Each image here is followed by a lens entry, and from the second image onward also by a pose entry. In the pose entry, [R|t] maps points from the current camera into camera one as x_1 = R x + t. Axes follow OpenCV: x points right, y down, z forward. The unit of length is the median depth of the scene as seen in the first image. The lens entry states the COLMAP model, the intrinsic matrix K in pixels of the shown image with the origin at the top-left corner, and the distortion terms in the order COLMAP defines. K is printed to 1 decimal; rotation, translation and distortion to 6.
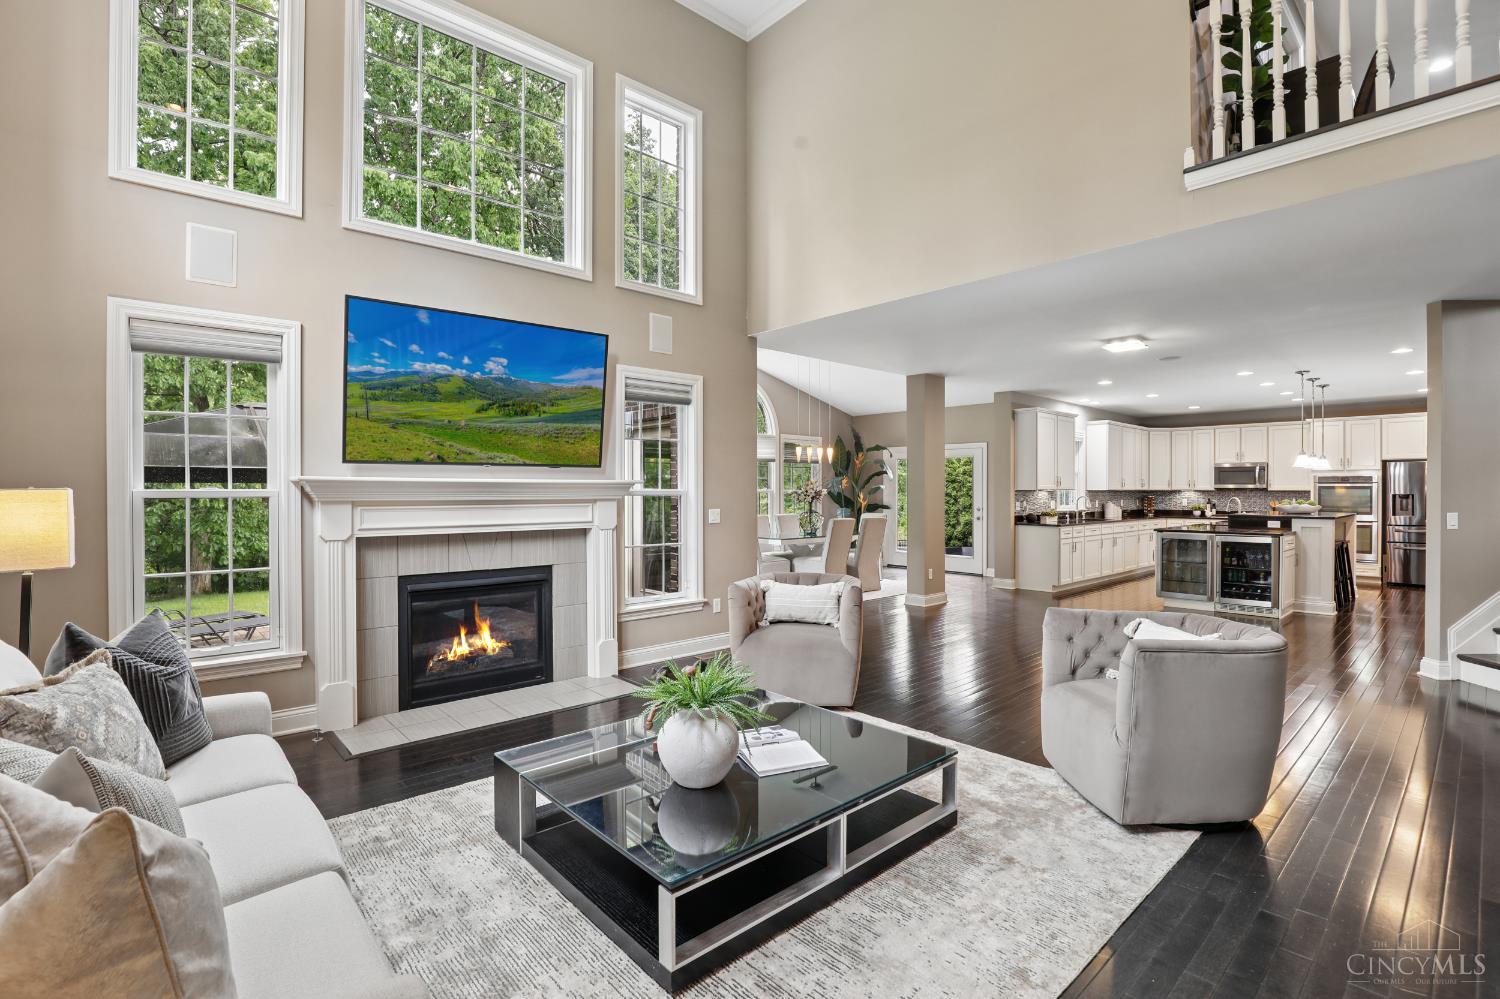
lens RADIAL K [[691.8, 0, 750.4], [0, 691.8, 495.1], [0, 0, 1]] dist [-0.035585, 0.007232]
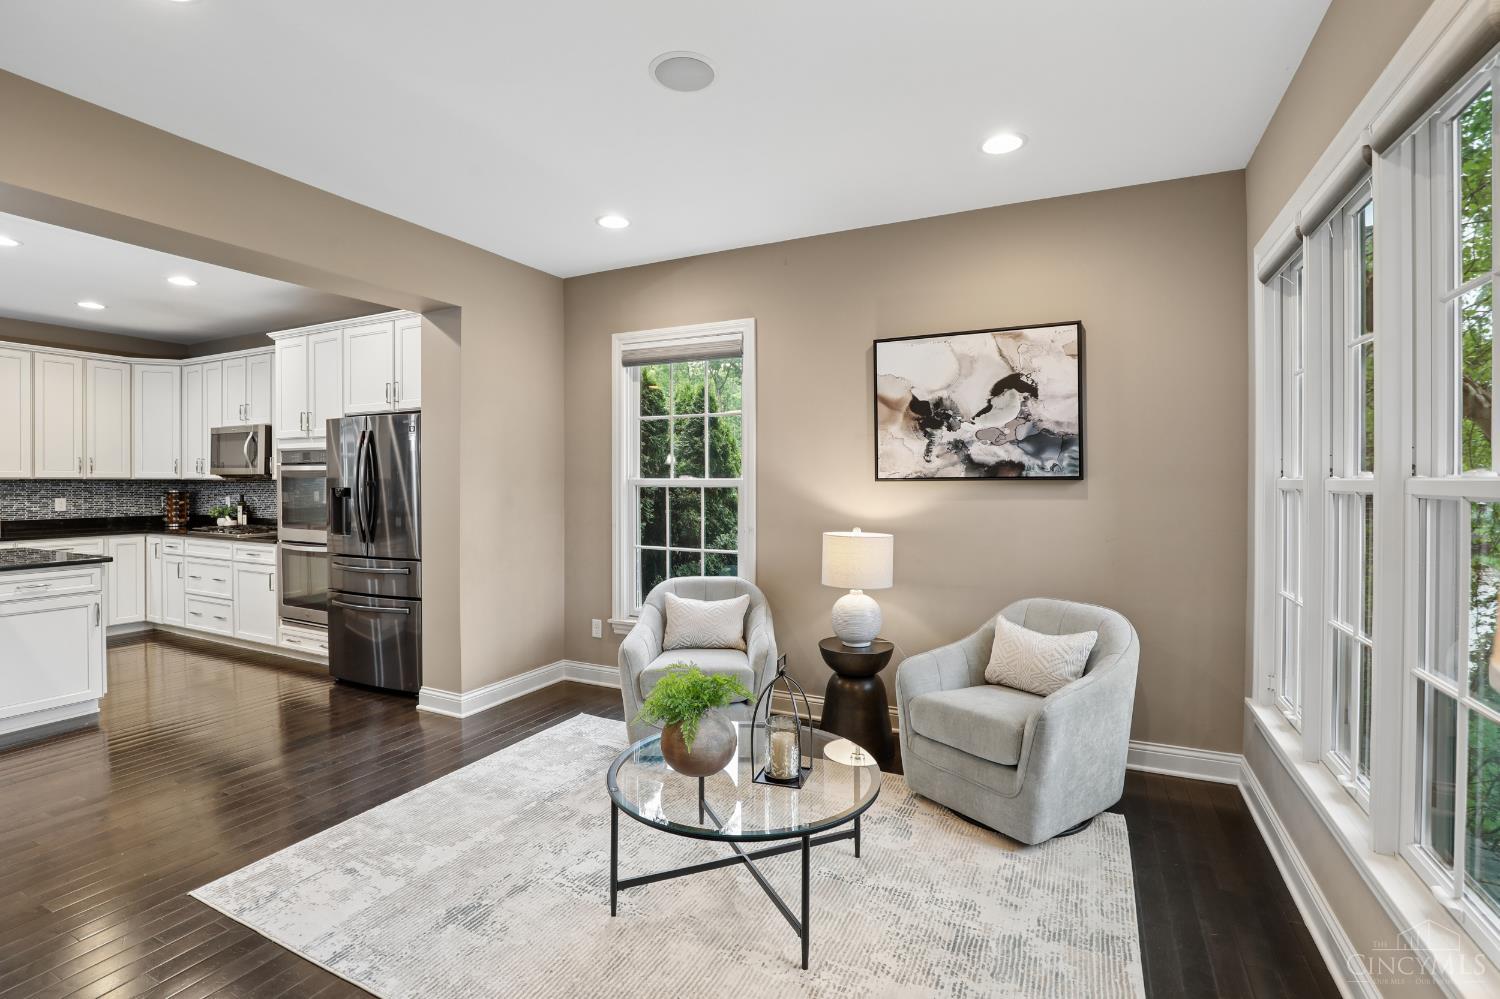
lens RADIAL K [[691.8, 0, 752.7], [0, 691.8, 484.4], [0, 0, 1]] dist [-0.035585, 0.007232]
pose [[0.929726, -0.002370, 0.368244, 1.723300], [0.002660, 0.999996, -0.000279, -0.004176], [-0.368242, 0.001239, 0.929729, 0.741535]]
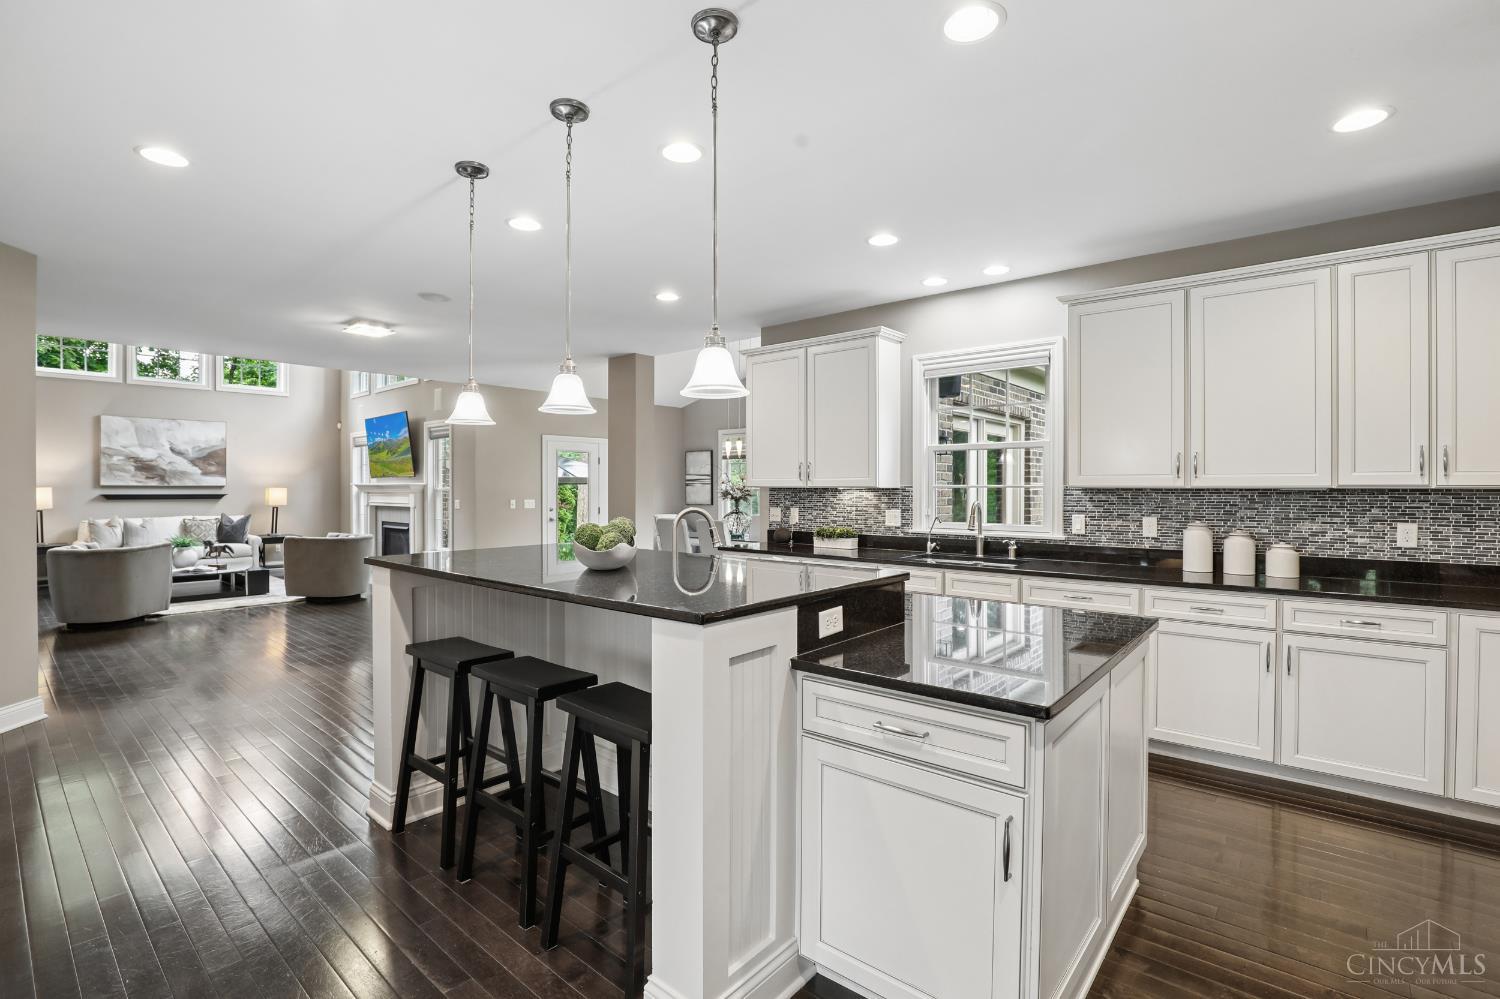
lens RADIAL K [[691.8, 0, 747.2], [0, 691.8, 490.2], [0, 0, 1]] dist [-0.035585, 0.007232]
pose [[0.126116, 0.002114, -0.992013, 1.602812], [-0.008911, 0.999960, 0.000998, -0.009545], [0.991975, 0.008714, 0.126130, 1.465292]]
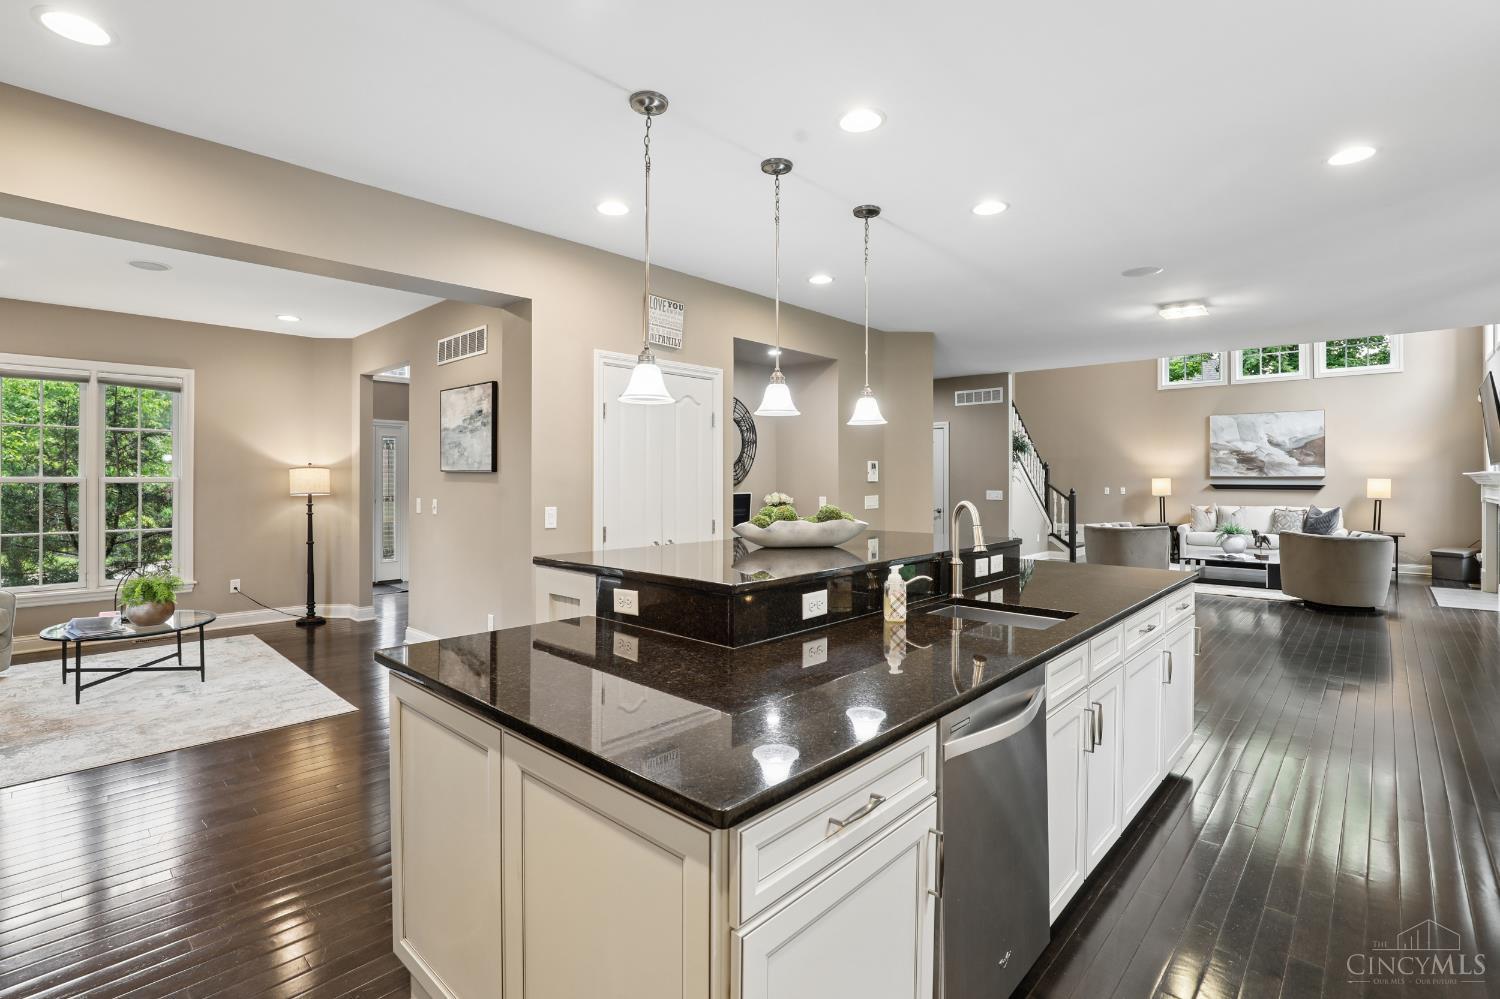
lens RADIAL K [[691.8, 0, 747.2], [0, 691.8, 476.1], [0, 0, 1]] dist [-0.035585, 0.007232]
pose [[-0.996568, -0.001438, -0.082770, 1.235641], [-0.001813, 0.999988, 0.004457, -0.012983], [0.082762, 0.004592, -0.996559, 1.919480]]
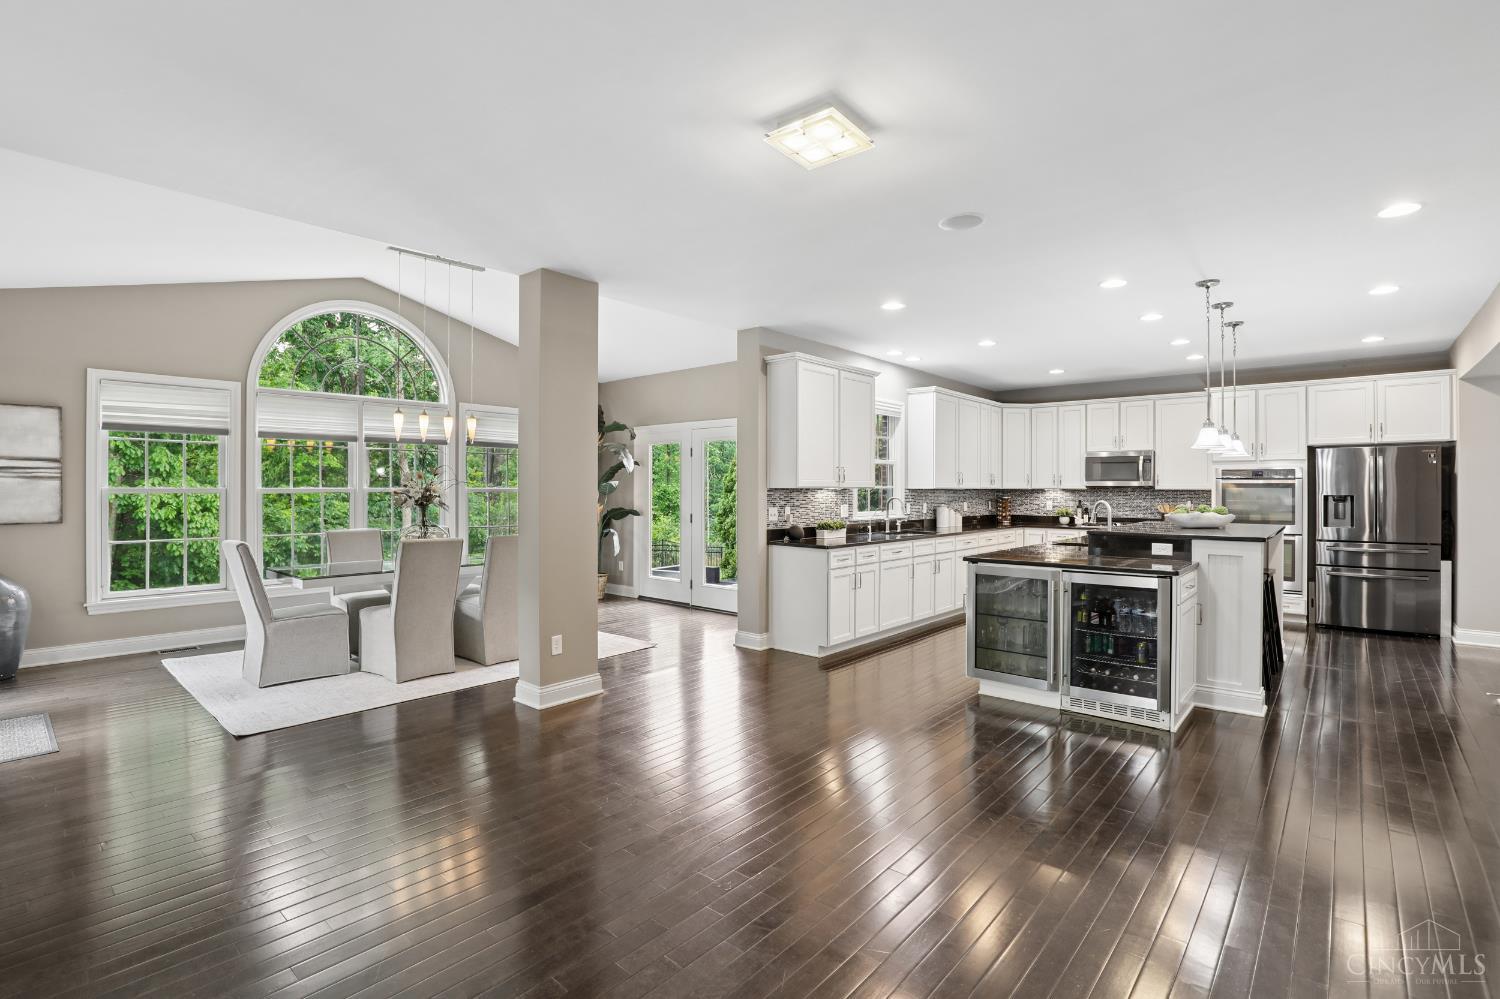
lens RADIAL K [[691.8, 0, 751.4], [0, 691.8, 490.5], [0, 0, 1]] dist [-0.035585, 0.007232]
pose [[0.993470, 0.000992, 0.114085, 0.485193], [-0.000408, 0.999987, -0.005141, -0.003920], [-0.114089, 0.005061, 0.993458, 0.627013]]
